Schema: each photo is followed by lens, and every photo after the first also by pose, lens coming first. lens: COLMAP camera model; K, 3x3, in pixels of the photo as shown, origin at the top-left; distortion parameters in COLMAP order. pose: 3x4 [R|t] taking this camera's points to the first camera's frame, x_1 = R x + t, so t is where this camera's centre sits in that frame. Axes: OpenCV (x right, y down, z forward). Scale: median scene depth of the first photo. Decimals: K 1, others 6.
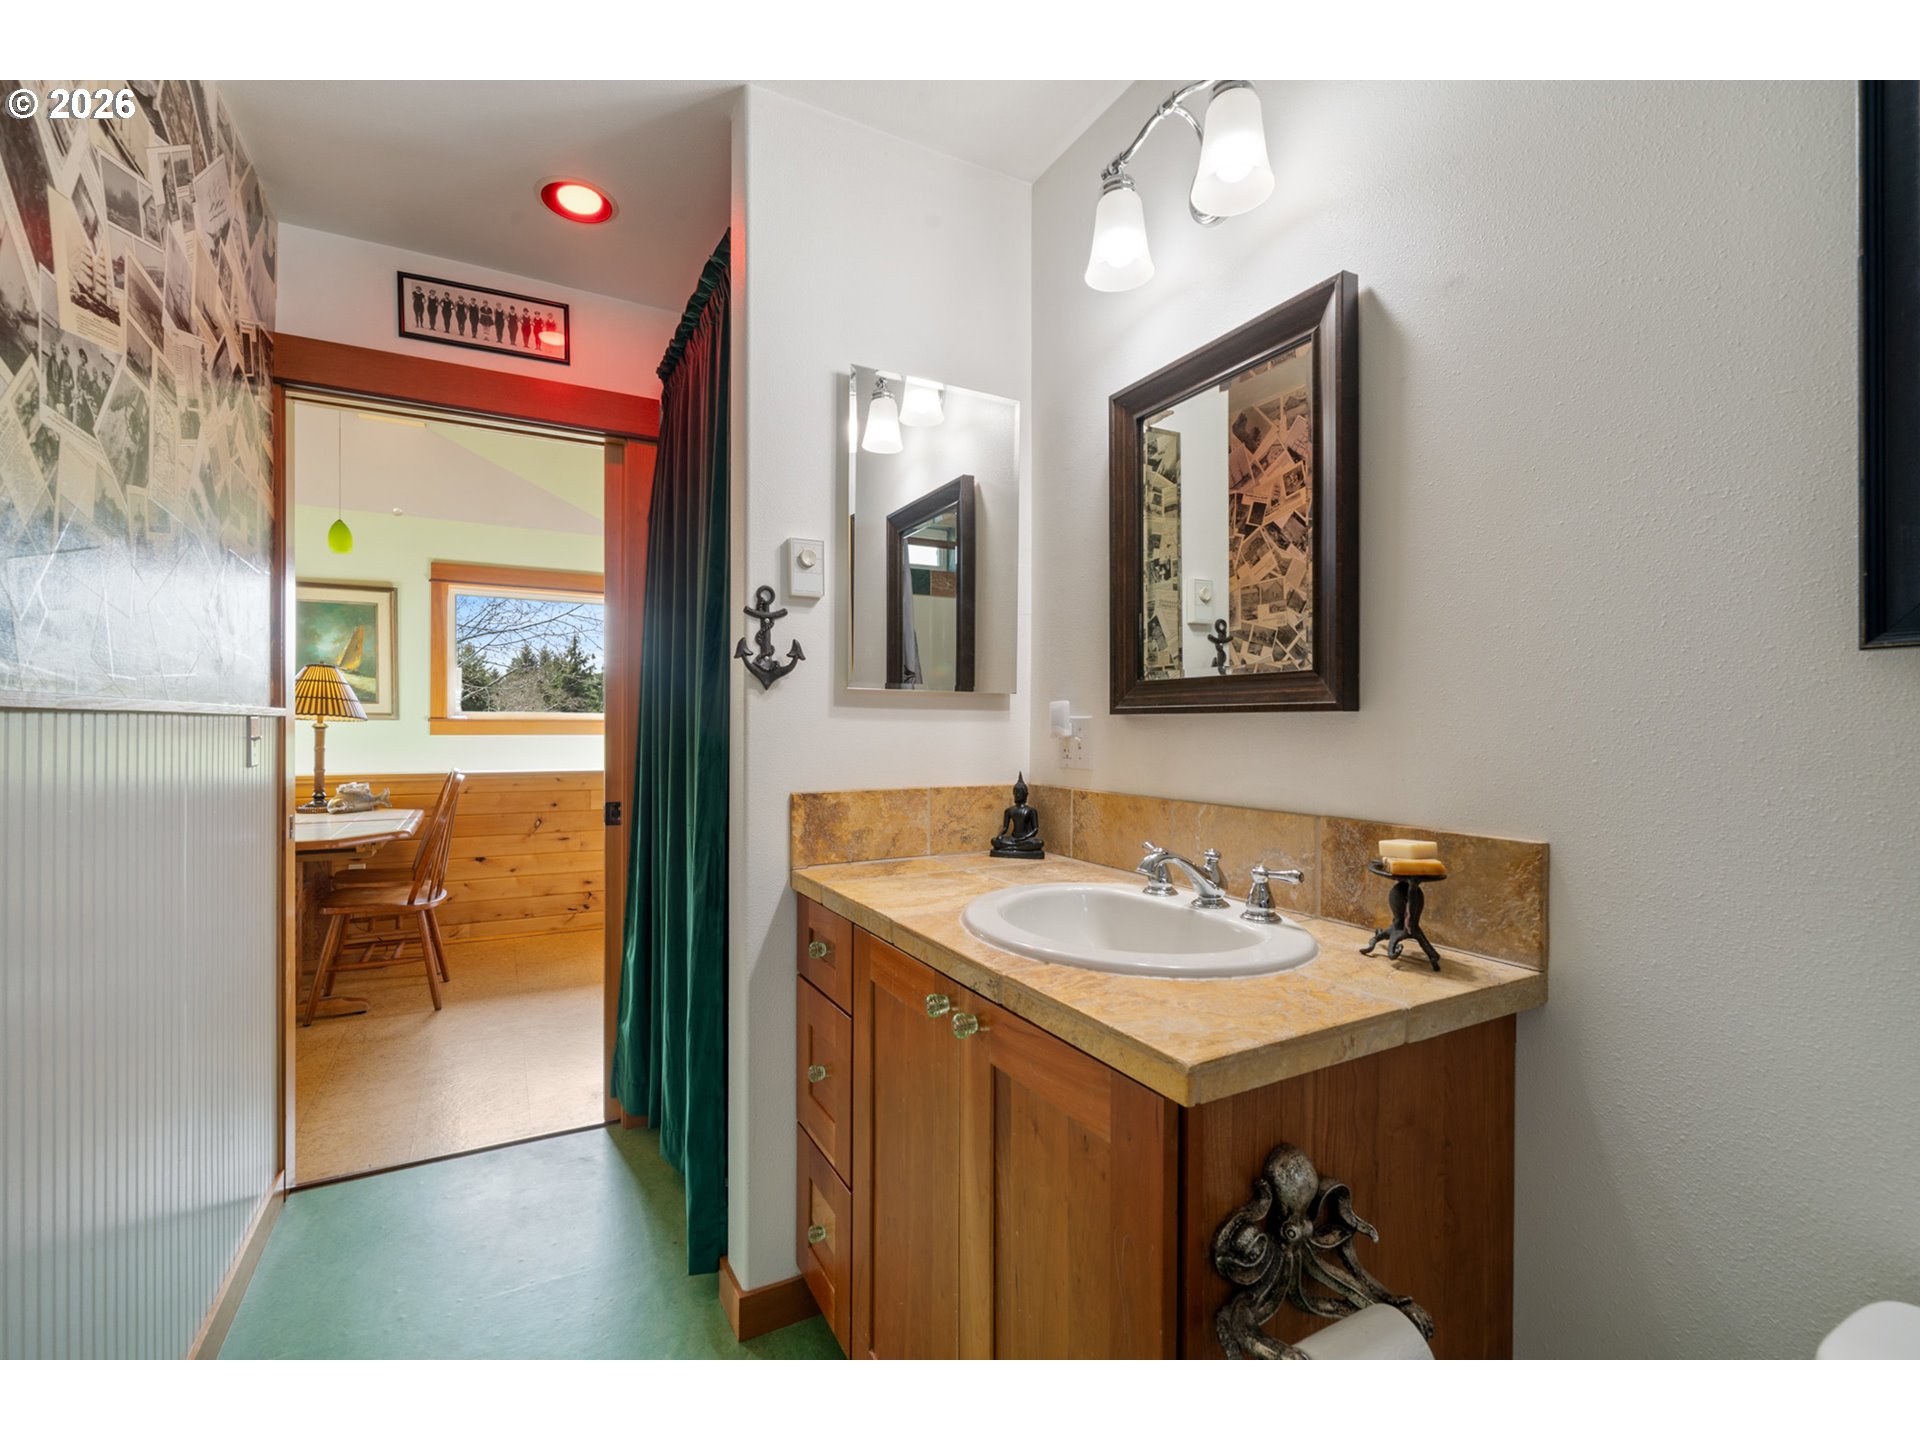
lens RADIAL K [[830.9, 0, 963.1], [0, 830.9, 729.1], [0, 0, 1]] dist [0.001341, 0.000555]
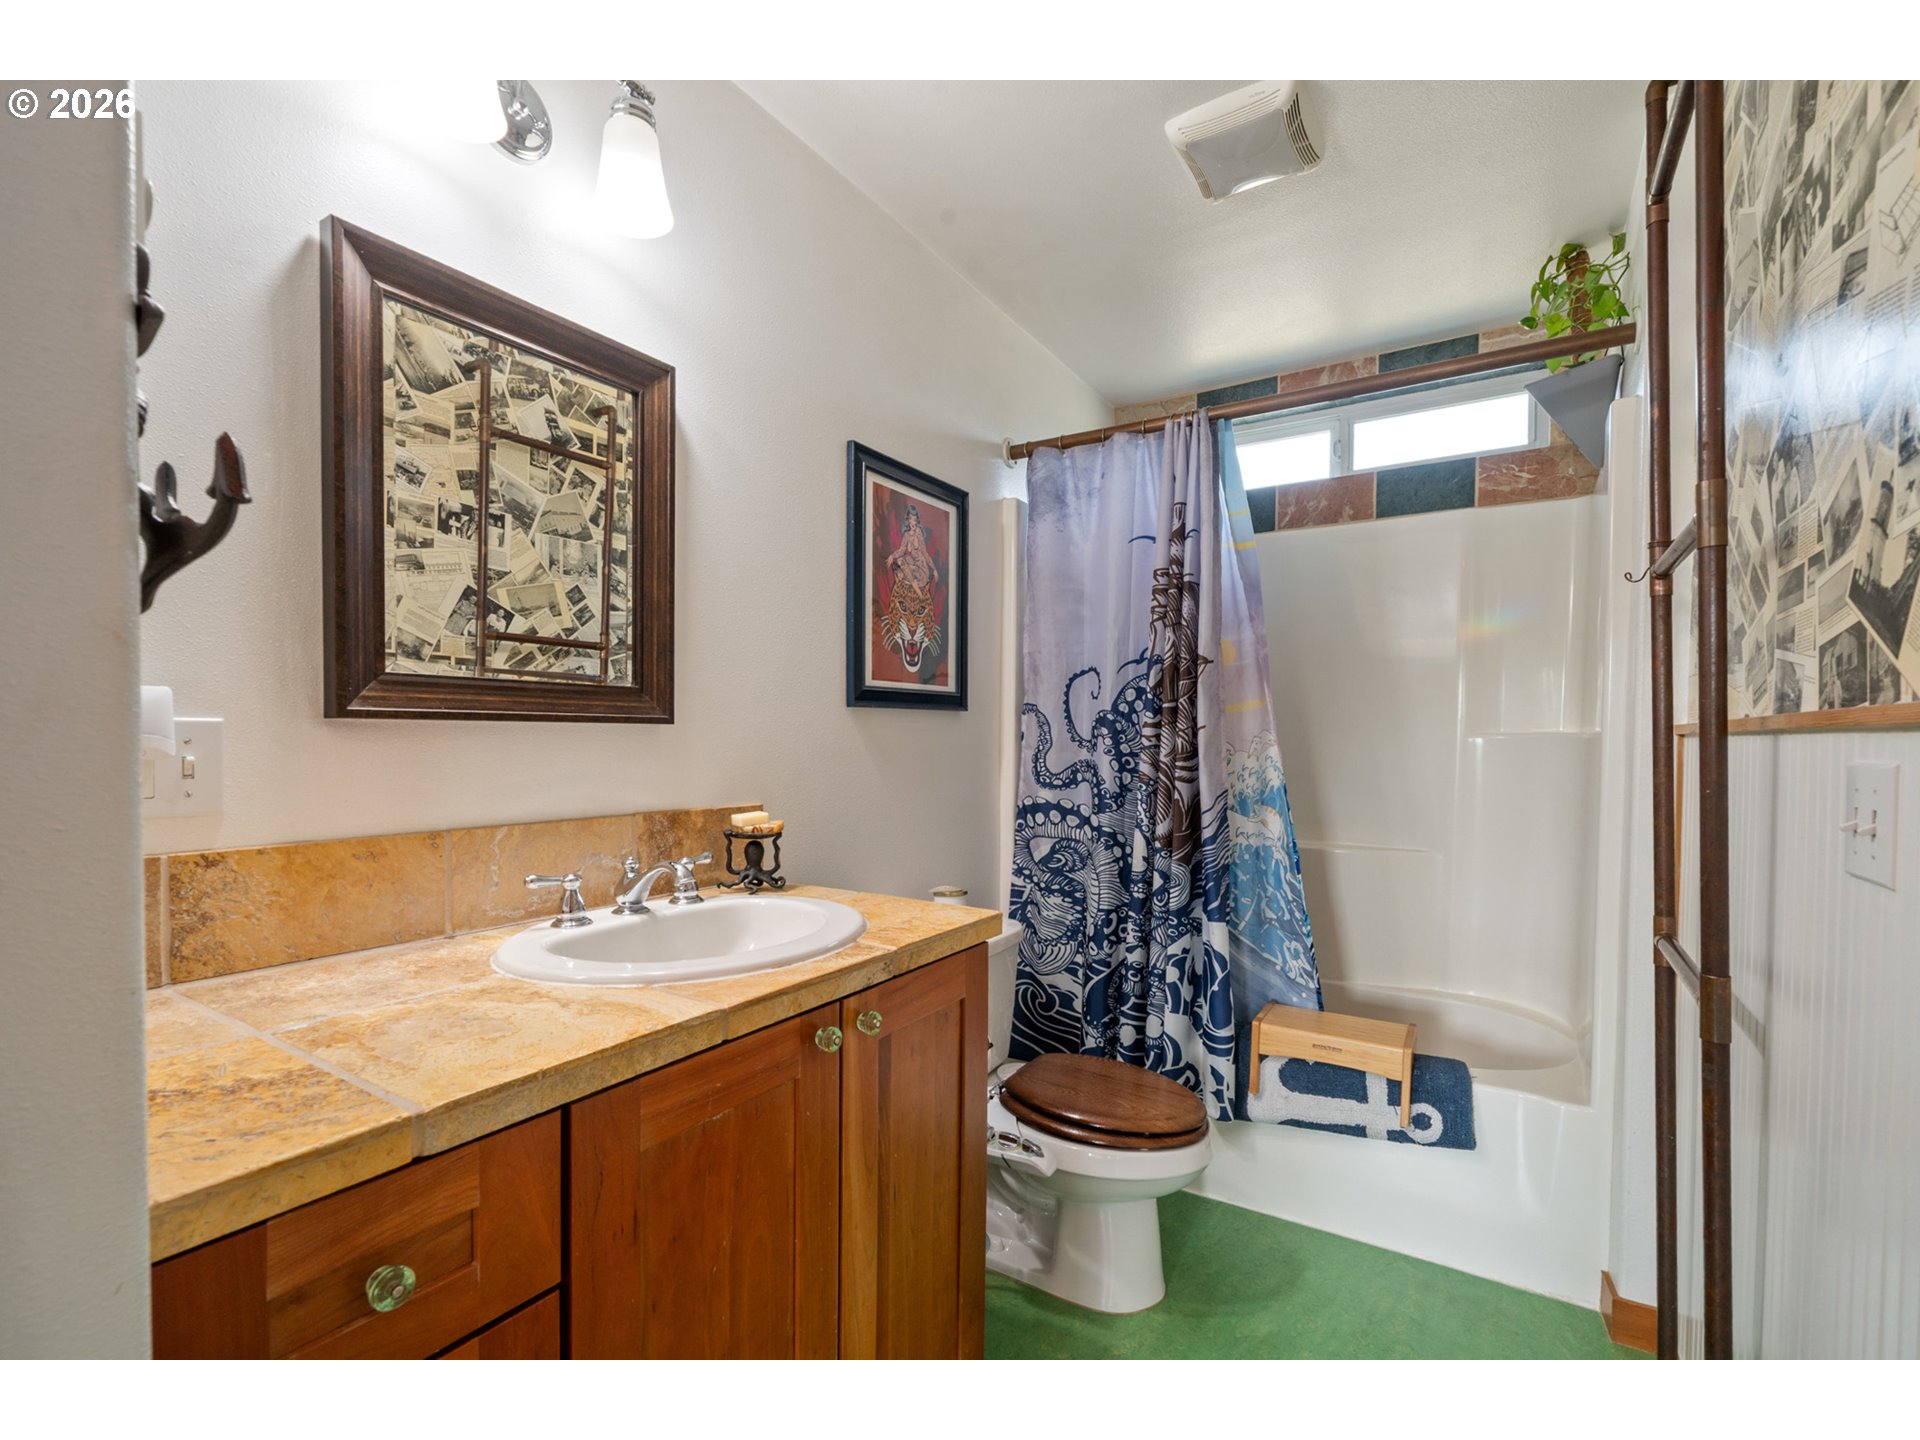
lens RADIAL K [[830.9, 0, 963.1], [0, 830.9, 729.1], [0, 0, 1]] dist [0.001341, 0.000555]
pose [[-0.464194, 0.002512, 0.885730, -0.760082], [-0.002599, 0.999988, -0.004198, -0.009139], [-0.885730, -0.004251, -0.464182, 1.067633]]
